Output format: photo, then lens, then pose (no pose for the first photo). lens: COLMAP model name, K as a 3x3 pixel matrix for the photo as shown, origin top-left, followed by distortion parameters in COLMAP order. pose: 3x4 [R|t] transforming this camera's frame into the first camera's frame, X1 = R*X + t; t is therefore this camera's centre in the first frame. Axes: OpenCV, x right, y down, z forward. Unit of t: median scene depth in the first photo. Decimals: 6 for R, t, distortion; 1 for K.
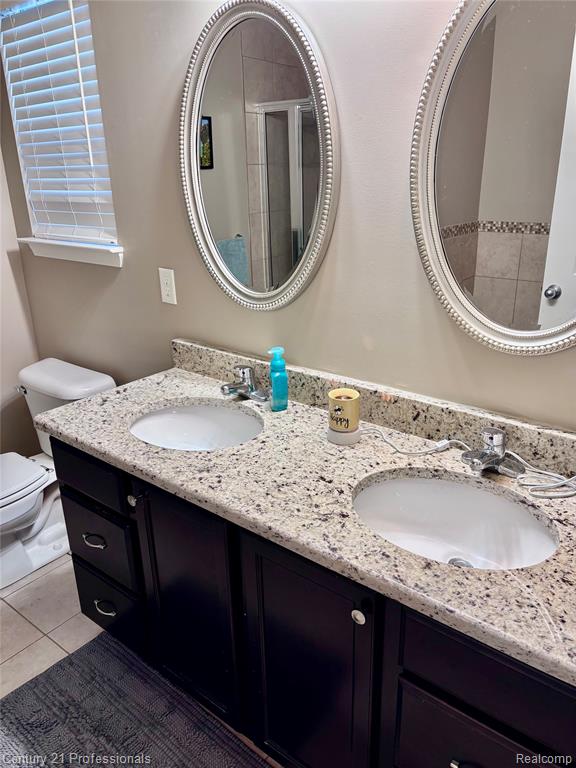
lens RADIAL K [[579.7, 0, 290.8], [0, 579.7, 381.6], [0, 0, 1]] dist [0.010541, -0.013680]
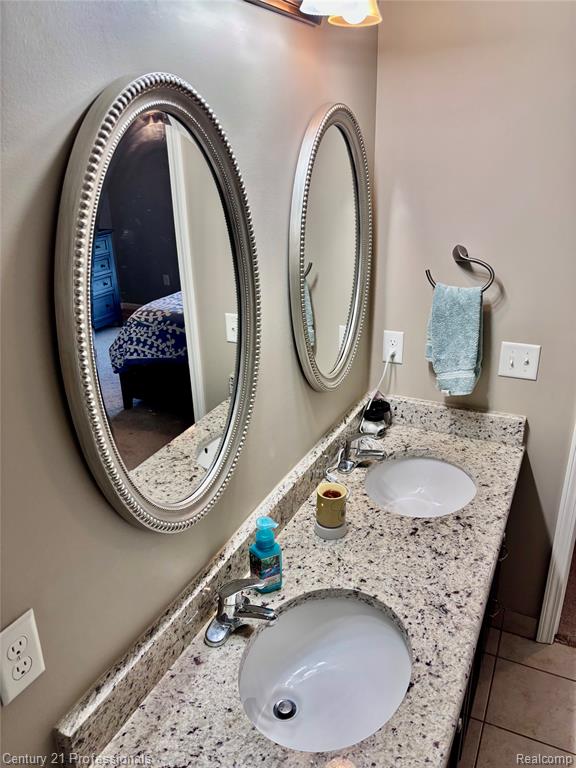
lens RADIAL K [[579.7, 0, 291.1], [0, 579.7, 382.9], [0, 0, 1]] dist [0.010541, -0.013680]
pose [[-0.215260, -0.368532, 0.904349, -0.800931], [0.343915, 0.838123, 0.423406, -0.640723], [-0.913994, 0.402161, -0.053670, 1.077681]]
